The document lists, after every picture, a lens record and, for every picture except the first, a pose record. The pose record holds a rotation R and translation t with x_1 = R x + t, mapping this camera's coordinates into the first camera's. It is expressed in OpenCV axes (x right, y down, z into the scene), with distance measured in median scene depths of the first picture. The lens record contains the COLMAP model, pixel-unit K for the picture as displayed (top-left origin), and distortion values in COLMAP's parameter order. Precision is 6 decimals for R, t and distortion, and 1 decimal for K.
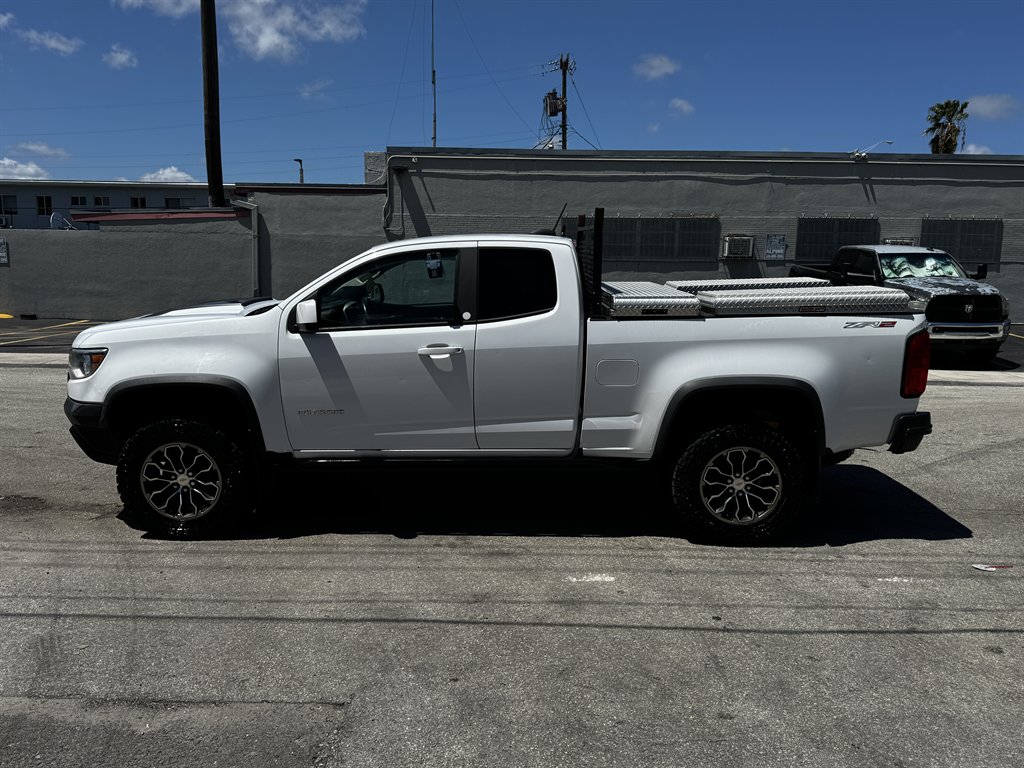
lens RADIAL K [[822.0, 0, 512.0], [0, 822.0, 384.0], [0, 0, 1]] dist [0.129976, -0.228763]
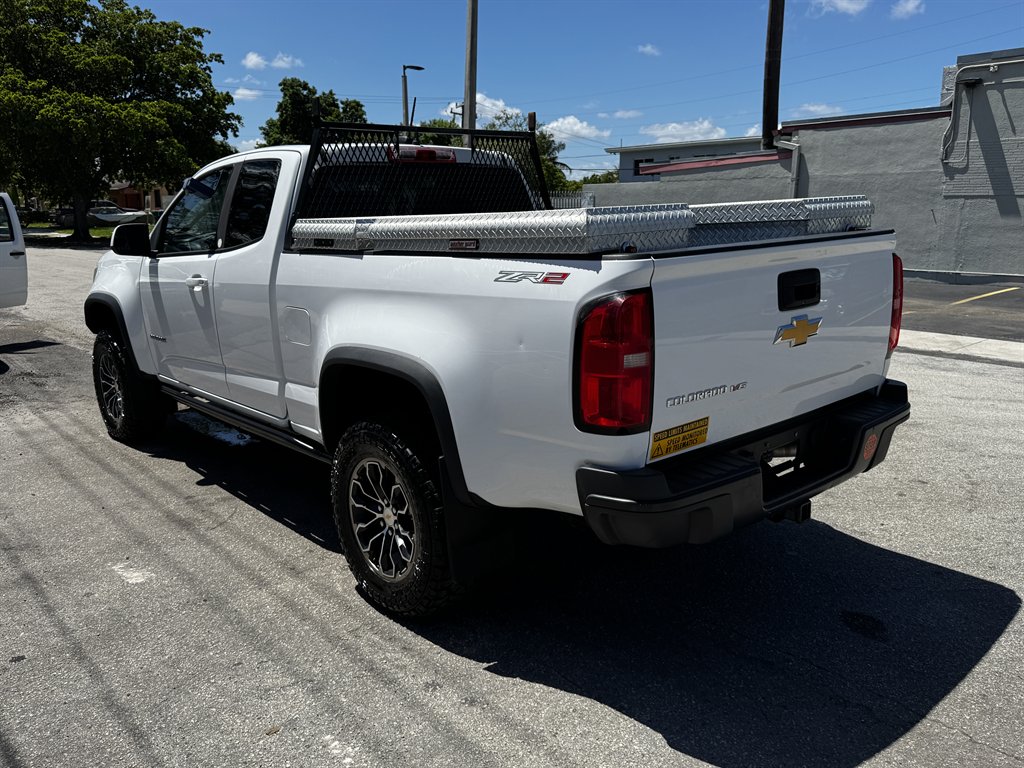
lens RADIAL K [[822.0, 0, 512.0], [0, 822.0, 384.0], [0, 0, 1]] dist [0.129976, -0.228763]
pose [[0.659846, 0.140646, -0.738120, 0.792676], [-0.101387, 0.990008, 0.098008, -0.053345], [0.744529, 0.010165, 0.667513, 0.642469]]
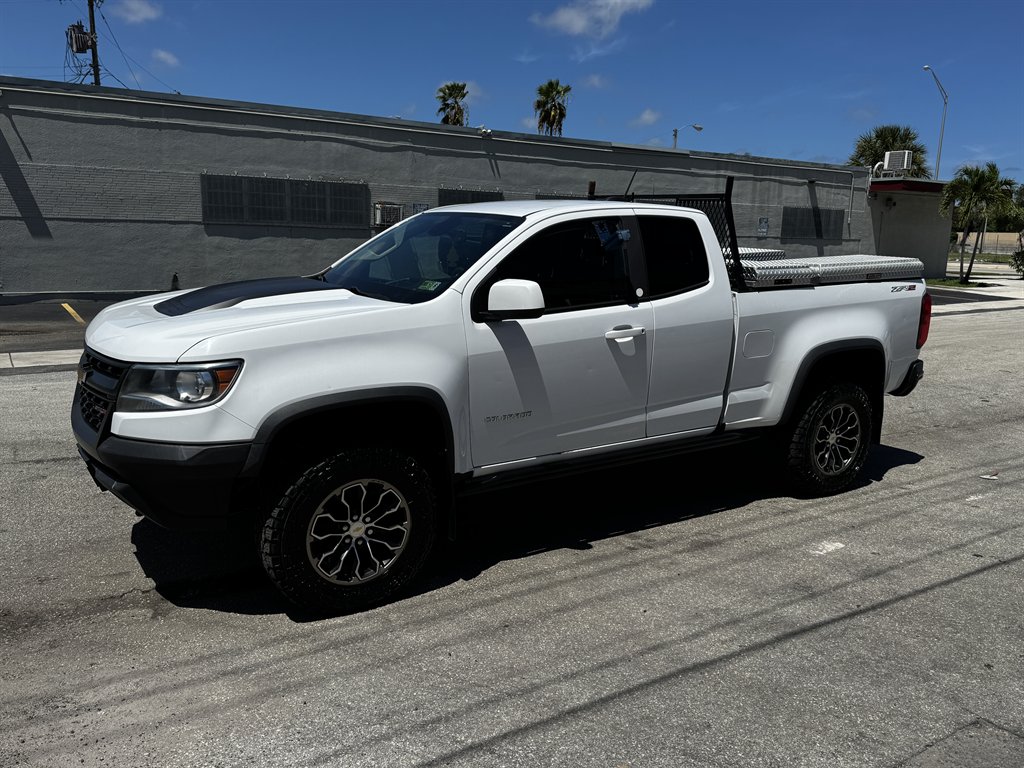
lens RADIAL K [[821.0, 0, 519.9], [0, 821.0, 384.7], [0, 0, 1]] dist [0.145599, -0.258391]
pose [[0.830841, -0.094426, 0.548441, -0.662350], [0.072016, 0.995456, 0.062291, -0.047465], [-0.551831, -0.012258, 0.833866, 0.312625]]
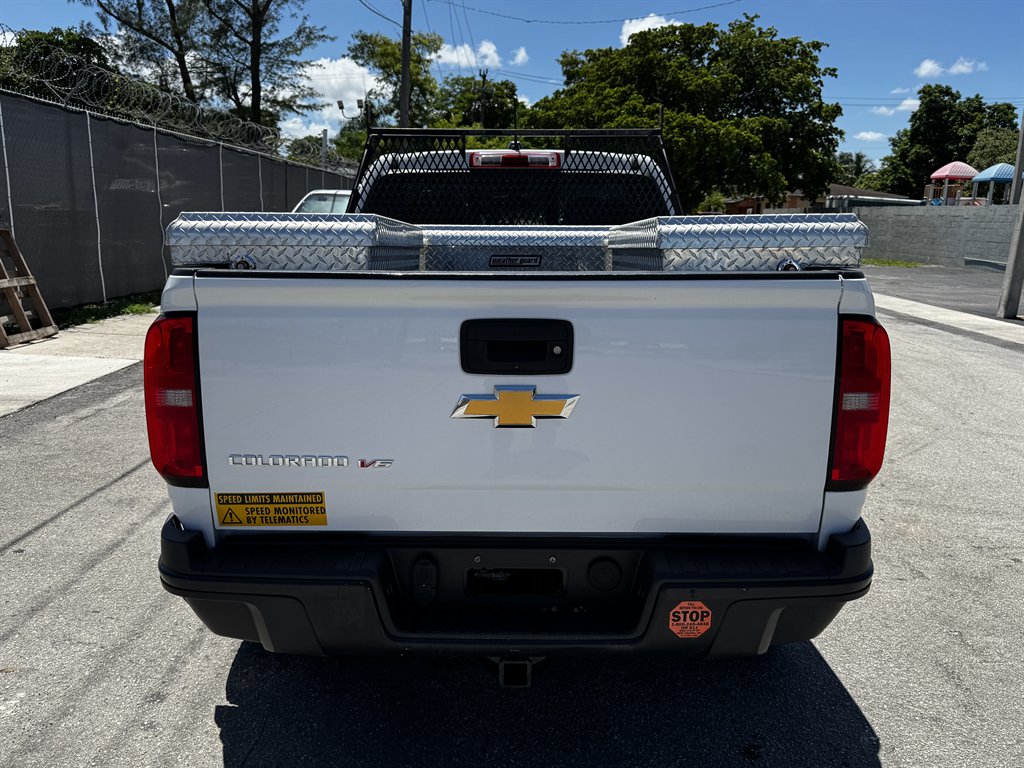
lens RADIAL K [[835.2, 0, 512.0], [0, 835.2, 384.0], [0, 0, 1]] dist [0.042746, -0.074340]
pose [[-0.005970, 0.185335, -0.982657, 0.872468], [-0.174666, 0.967375, 0.183514, -0.130235], [0.984610, 0.172732, 0.026597, 1.126078]]
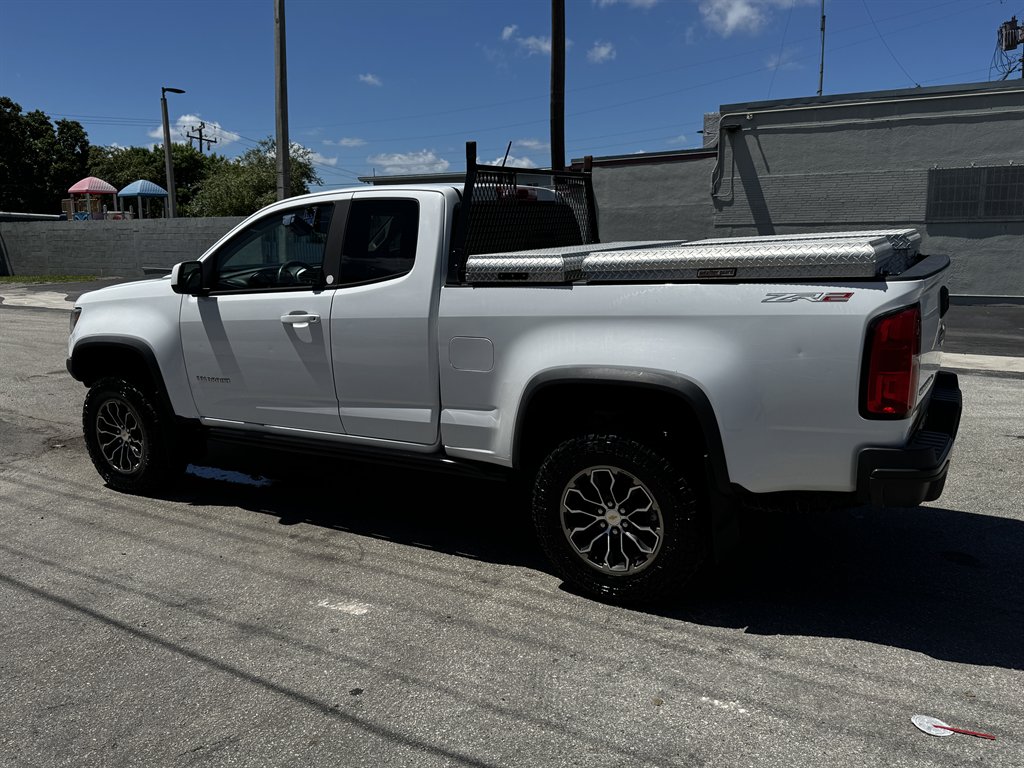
lens RADIAL K [[822.0, 0, 512.0], [0, 822.0, 384.0], [0, 0, 1]] dist [0.129976, -0.228763]
pose [[0.860958, 0.067856, -0.504131, 0.549581], [-0.053964, 0.997654, 0.042125, -0.019937], [0.505806, -0.009063, 0.862599, 0.340642]]
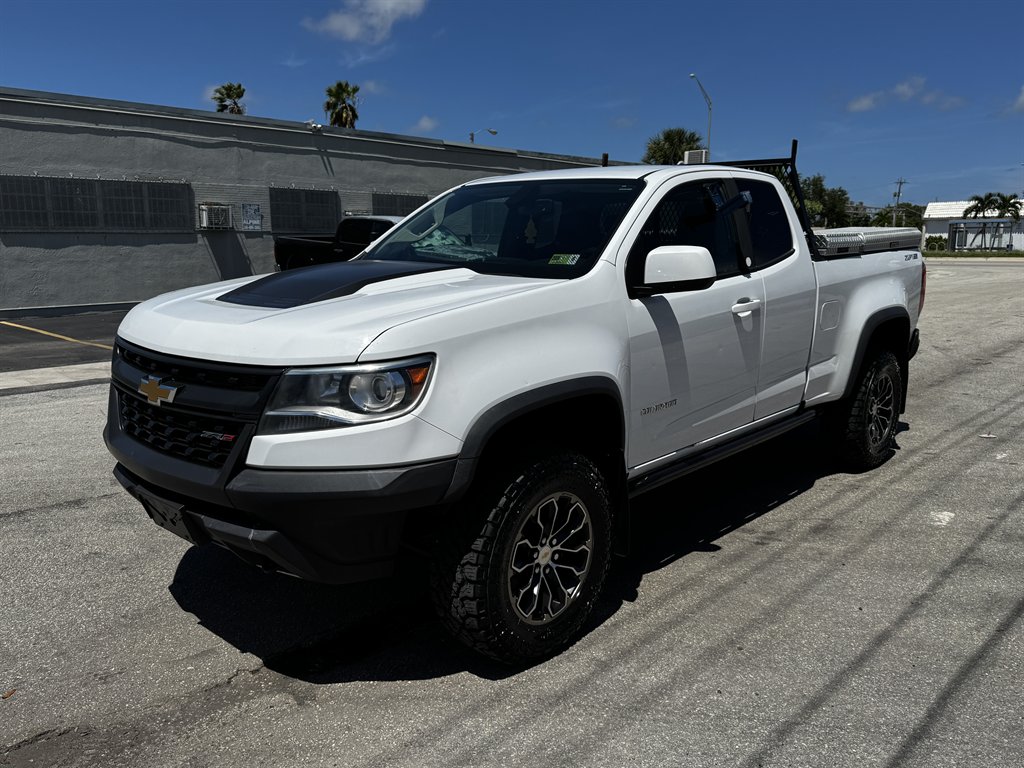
lens RADIAL K [[822.0, 0, 512.0], [0, 822.0, 384.0], [0, 0, 1]] dist [0.129976, -0.228763]
pose [[0.668826, -0.144705, 0.729200, -0.825606], [0.128286, 0.988624, 0.078522, -0.057282], [-0.732267, 0.041028, 0.679781, 0.605841]]
